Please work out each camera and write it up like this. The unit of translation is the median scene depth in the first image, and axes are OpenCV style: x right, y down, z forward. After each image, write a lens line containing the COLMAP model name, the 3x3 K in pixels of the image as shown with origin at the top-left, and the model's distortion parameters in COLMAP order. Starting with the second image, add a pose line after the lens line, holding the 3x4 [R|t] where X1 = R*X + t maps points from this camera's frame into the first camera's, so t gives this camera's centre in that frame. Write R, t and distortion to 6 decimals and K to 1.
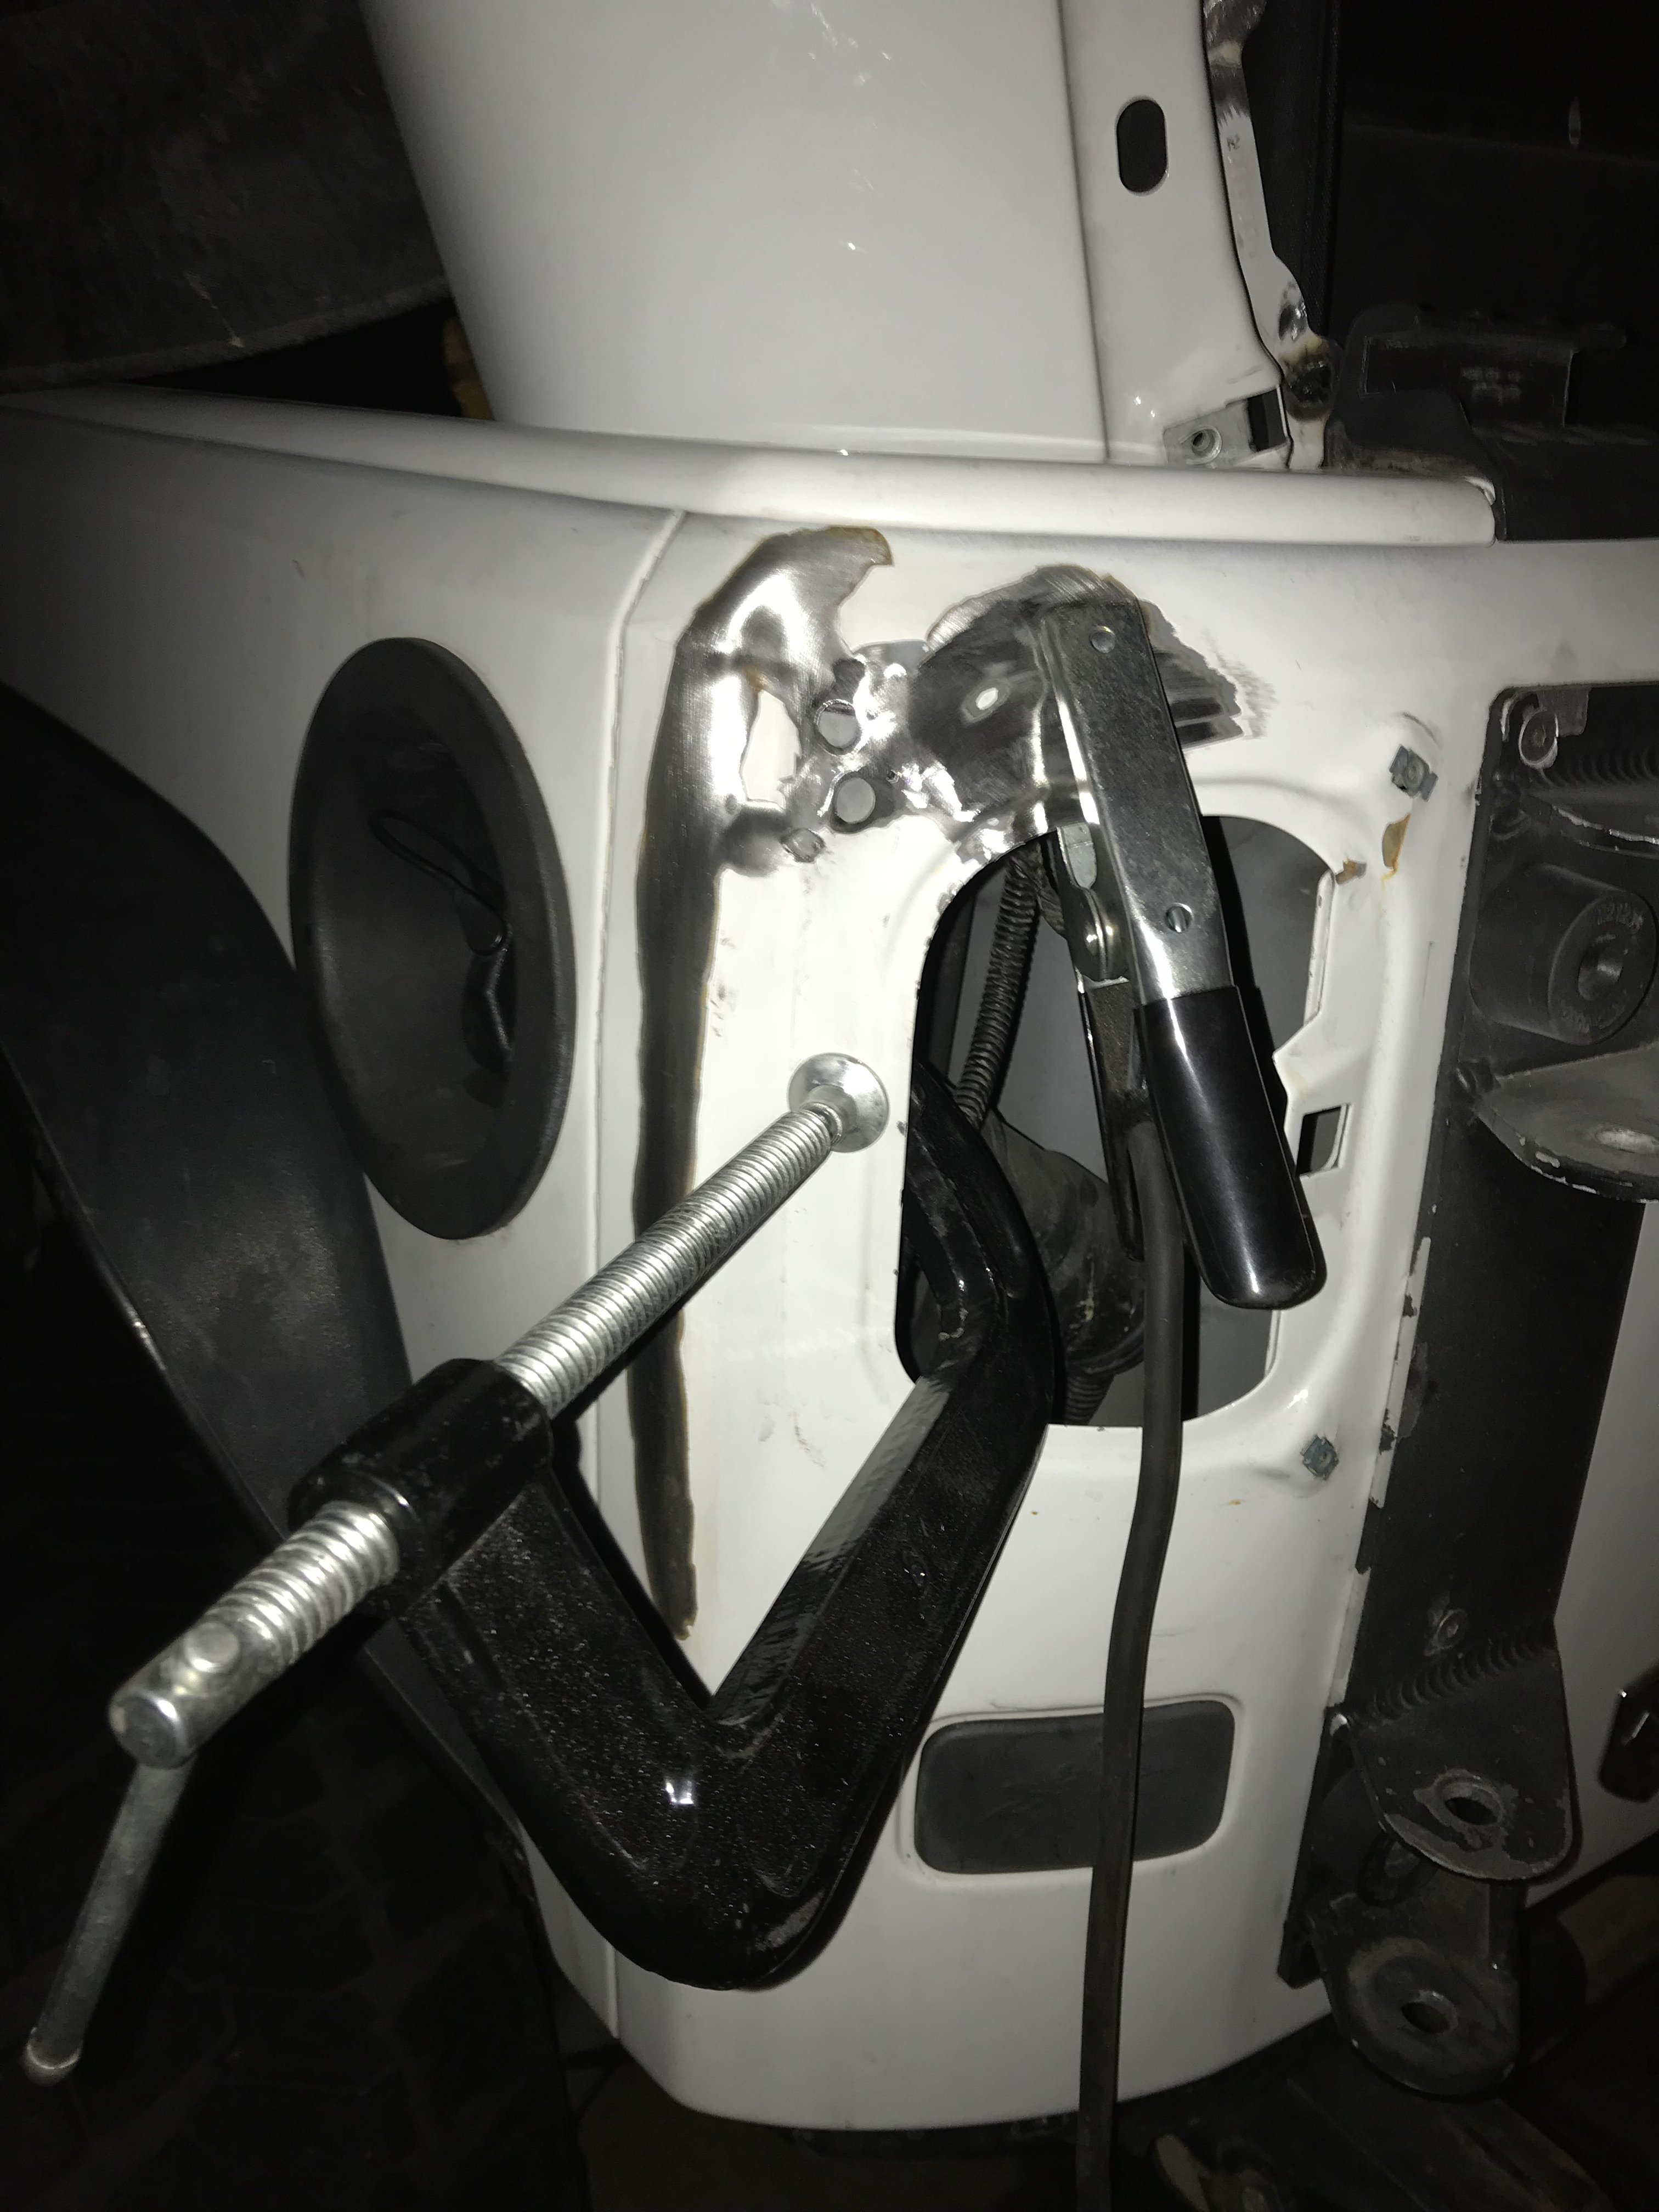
lens RADIAL K [[1912.9, 0, 832.3], [0, 1912.9, 1069.8], [0, 0, 1]] dist [-0.038235, -0.006525]
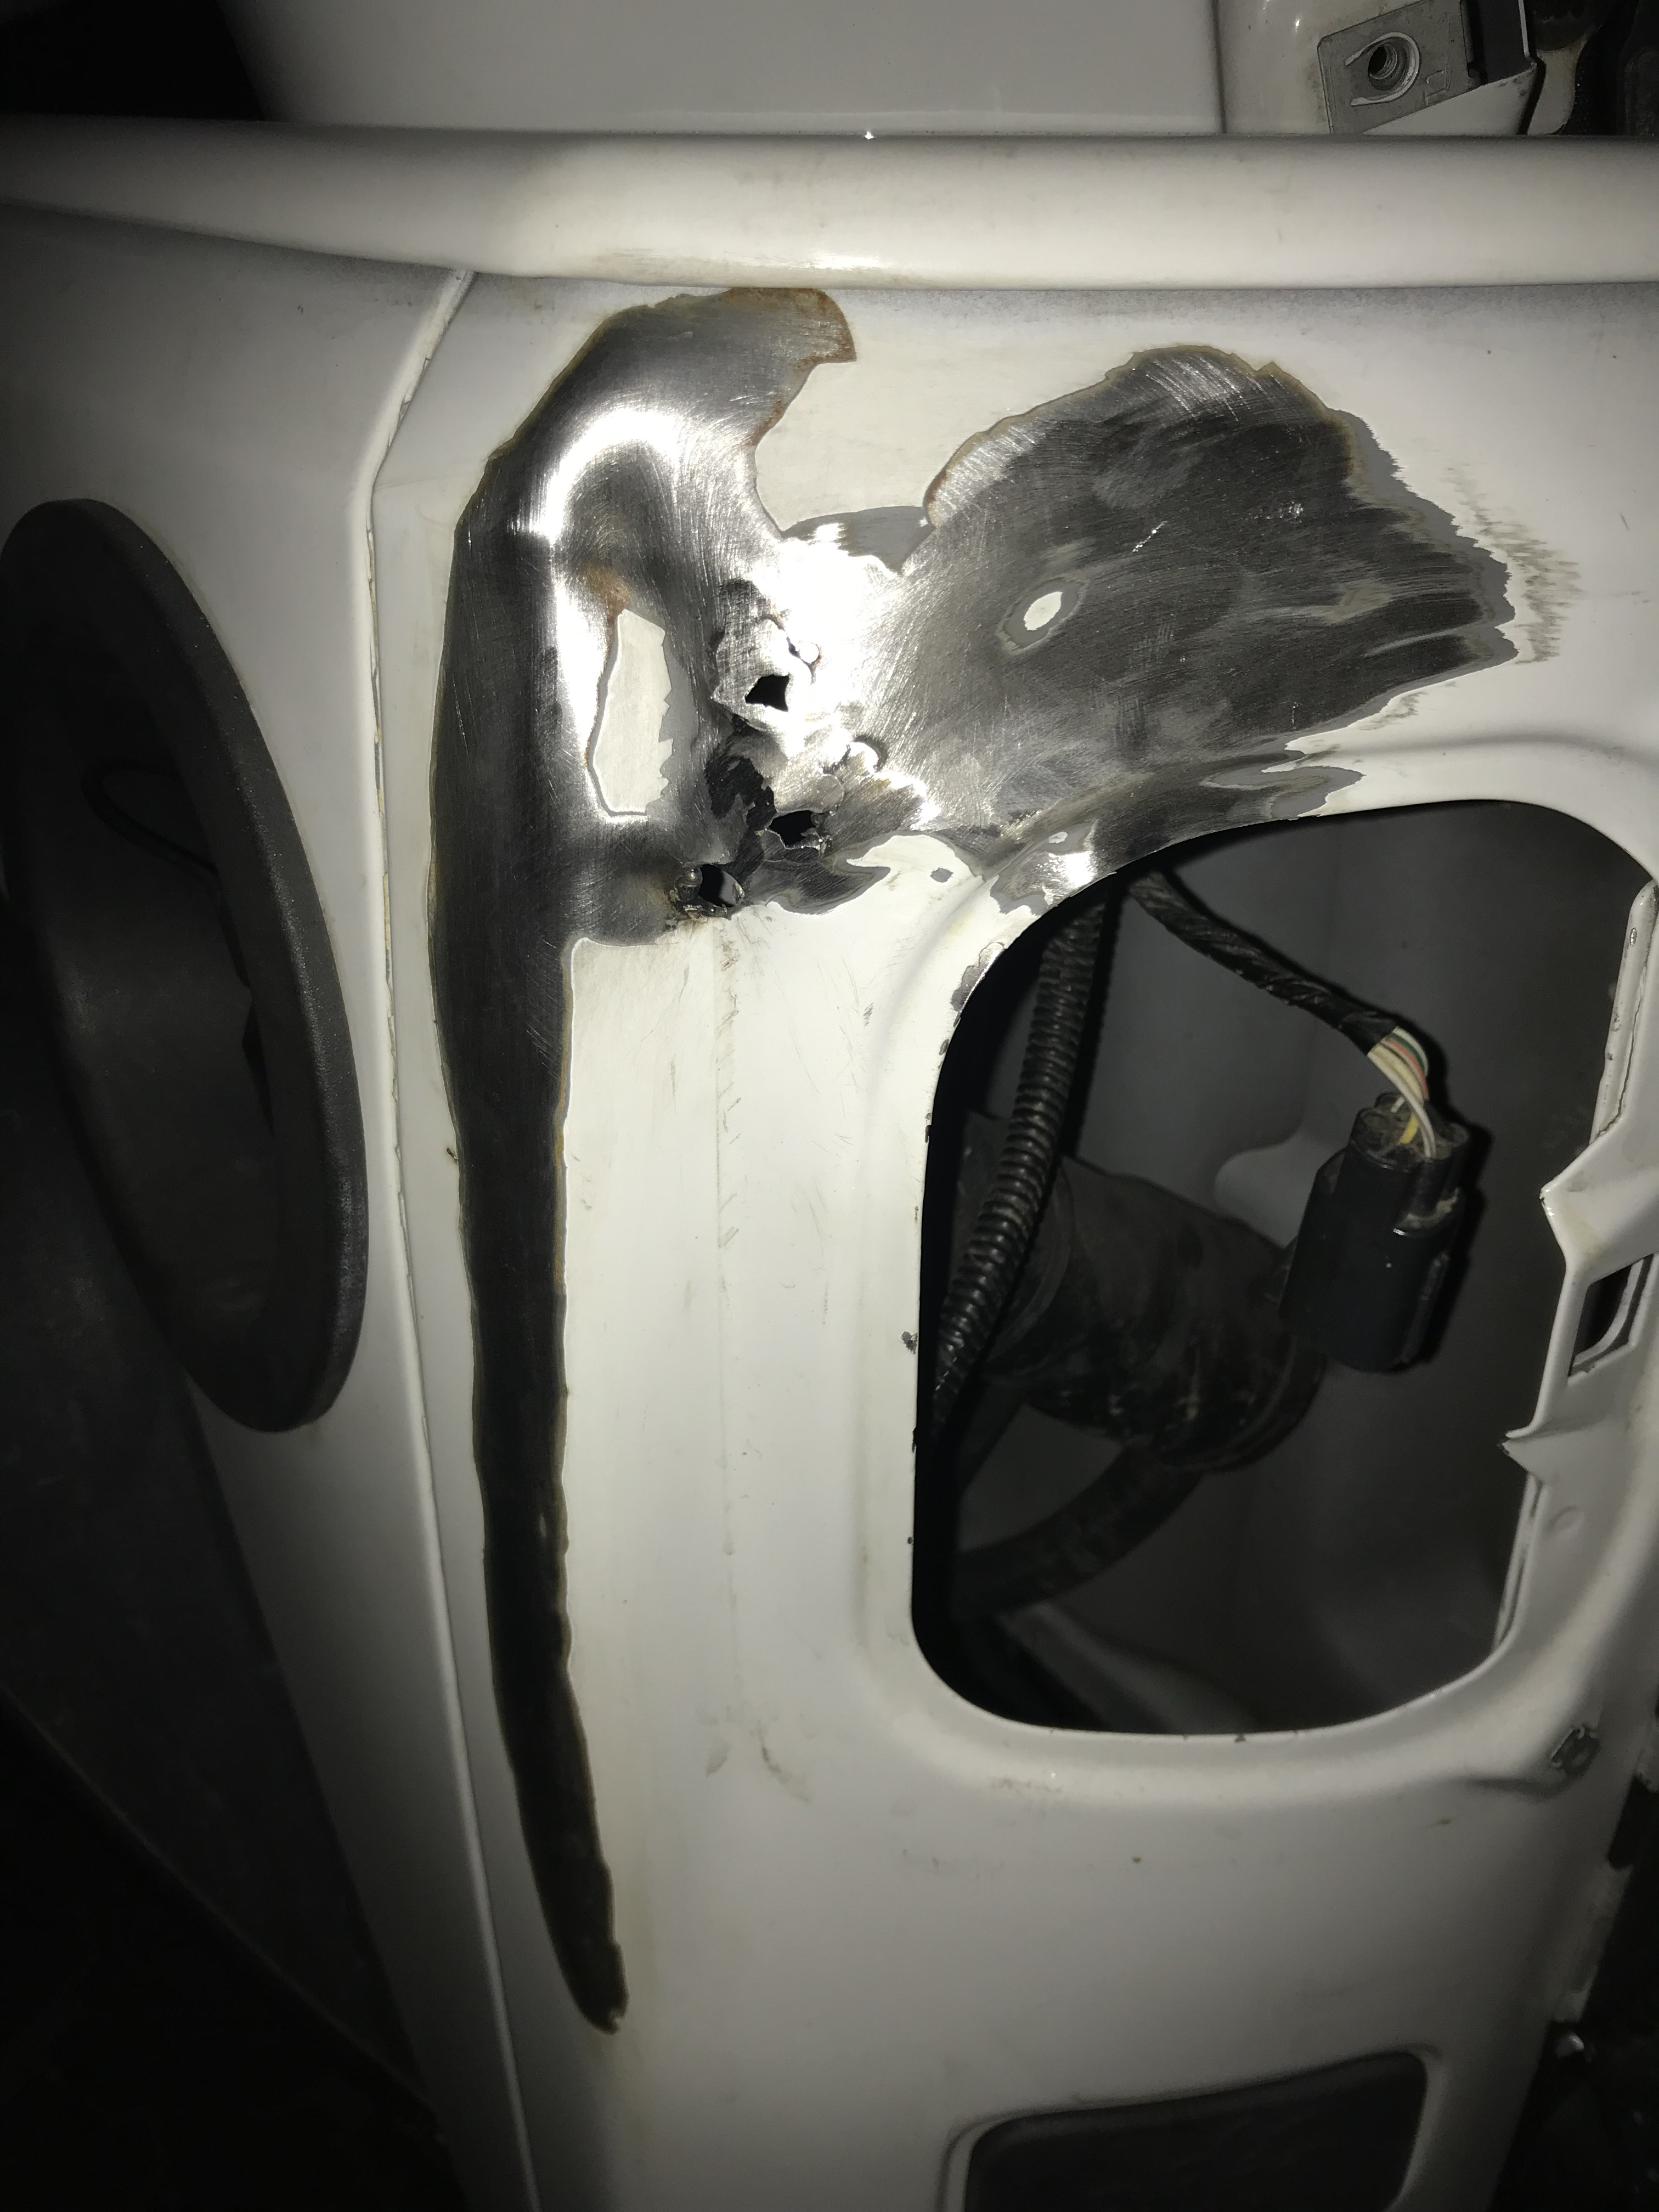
lens RADIAL K [[1912.9, 0, 832.3], [0, 1912.9, 1069.8], [0, 0, 1]] dist [-0.038235, -0.006525]
pose [[0.999194, -0.033679, -0.021844, 0.027575], [0.036122, 0.991716, 0.123266, -0.124453], [0.017512, -0.123956, 0.992133, 0.419607]]
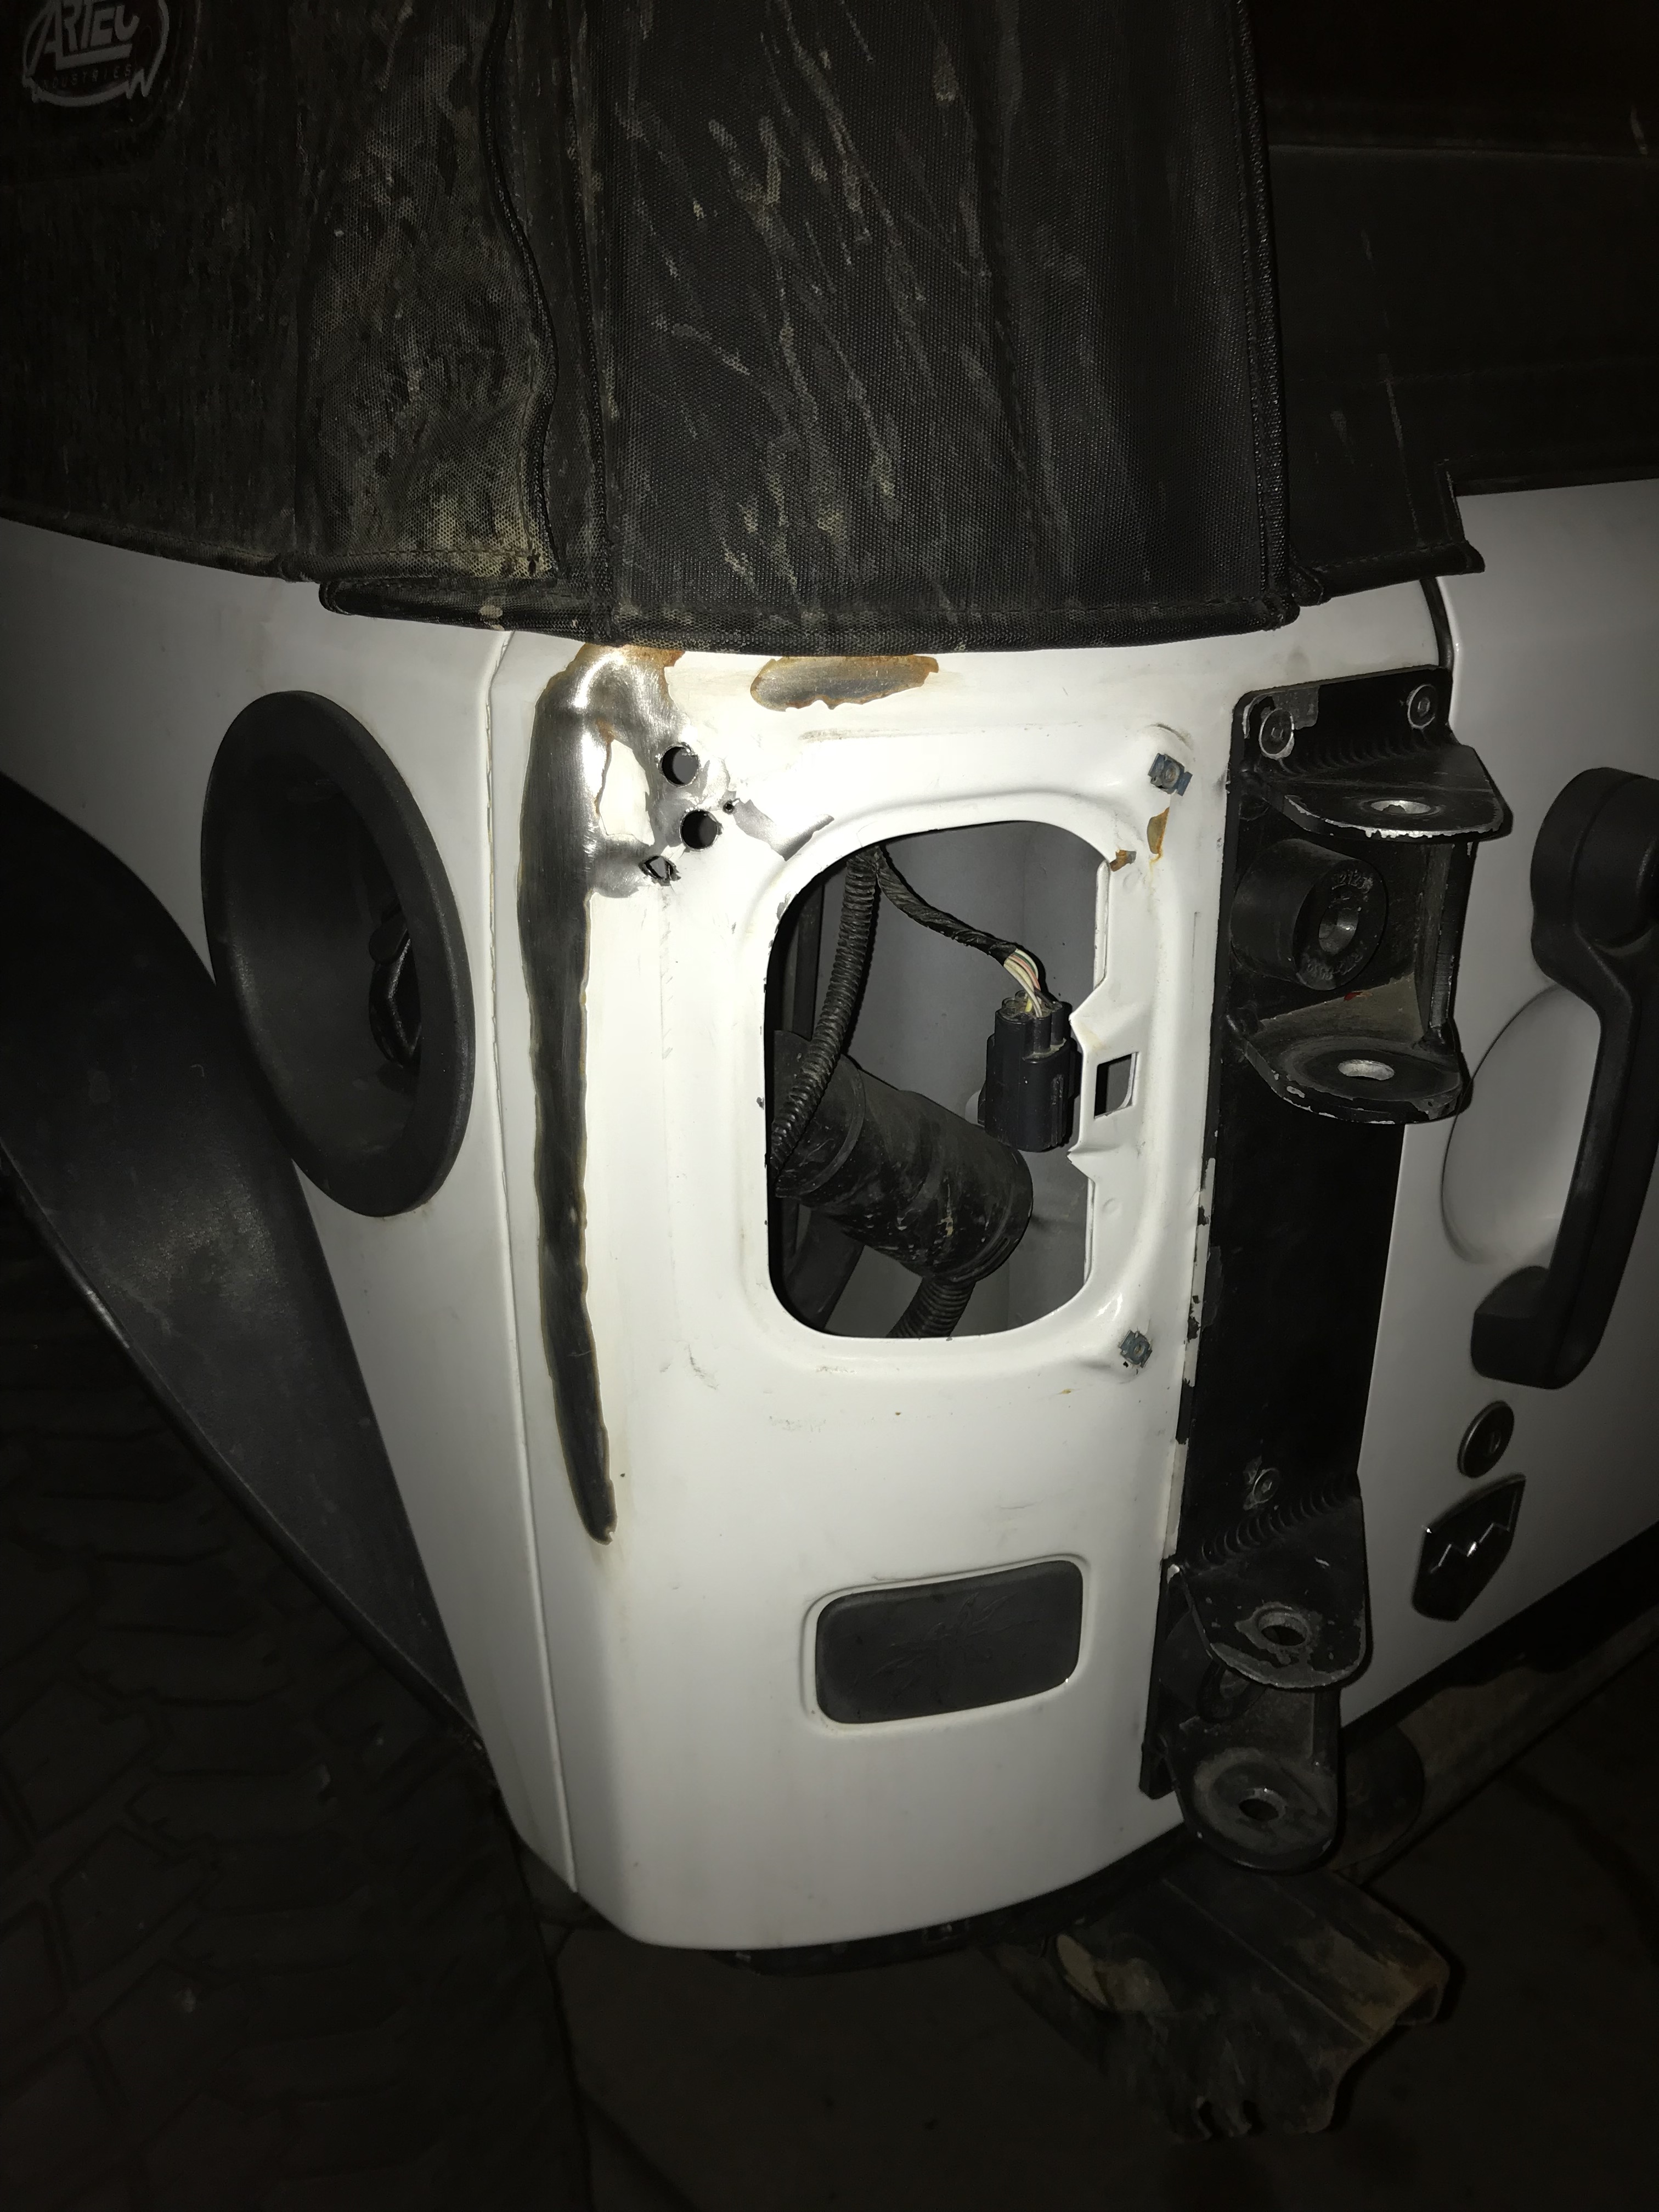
lens RADIAL K [[1976.6, 0, 834.3], [0, 1976.6, 1048.7], [0, 0, 1]] dist [0.103716, -0.583858]
pose [[0.996450, -0.069628, 0.047316, 0.025577], [0.067192, 0.996423, 0.051254, -0.058706], [-0.050715, -0.047893, 0.997564, -0.212843]]
